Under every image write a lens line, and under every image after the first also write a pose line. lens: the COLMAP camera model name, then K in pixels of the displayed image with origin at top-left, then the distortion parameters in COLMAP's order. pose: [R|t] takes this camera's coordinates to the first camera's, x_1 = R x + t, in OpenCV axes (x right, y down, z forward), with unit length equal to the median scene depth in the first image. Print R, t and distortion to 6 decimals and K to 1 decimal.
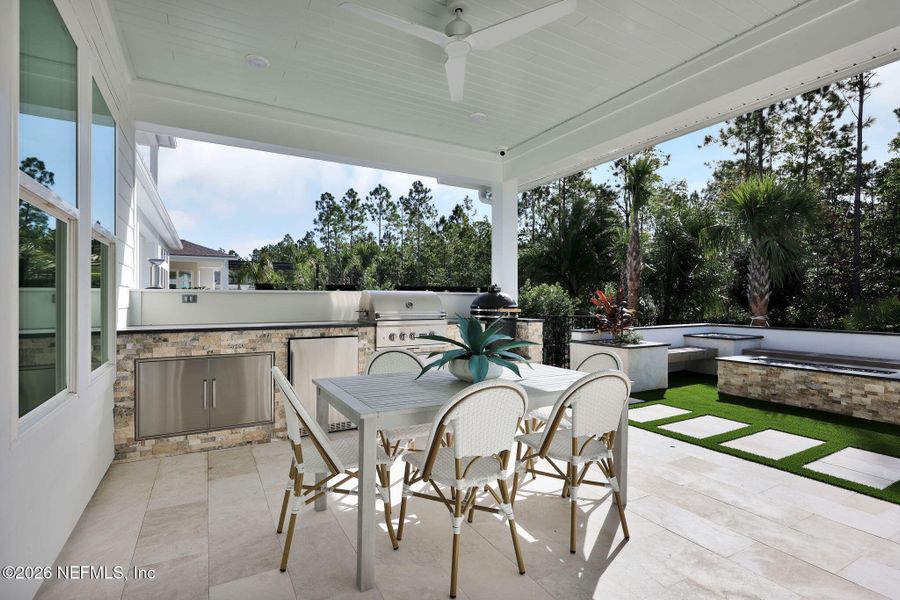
lens RADIAL K [[430.6, 0, 450.0], [0, 430.6, 300.0], [0, 0, 1]] dist [0.001349, 0.000195]
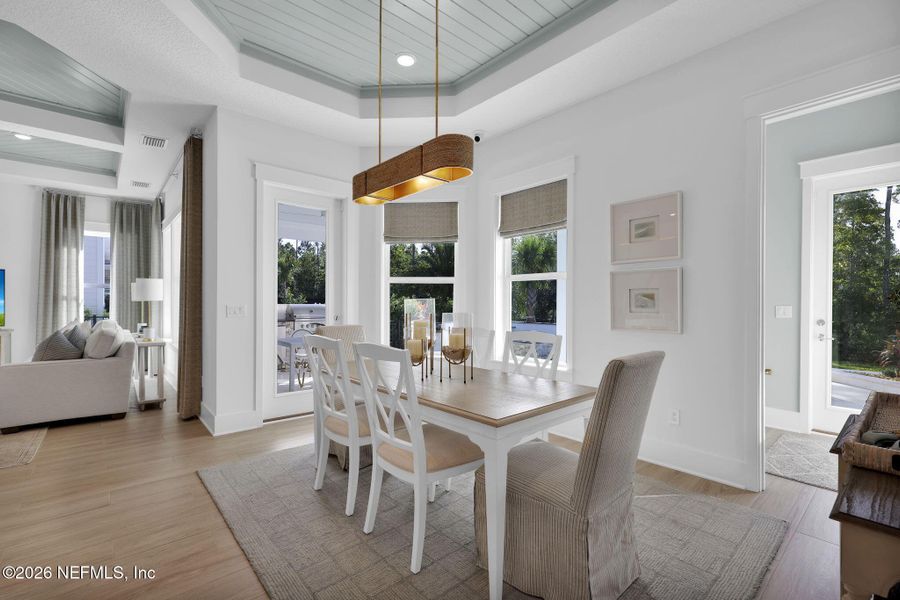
lens RADIAL K [[401.0, 0, 450.8], [0, 401.0, 303.5], [0, 0, 1]] dist [0.000808, 0.000012]
pose [[0.979339, 0.001423, 0.202218, 0.171329], [-0.001978, 0.999995, 0.002540, -0.030830], [-0.202213, -0.002888, 0.979337, -1.023041]]
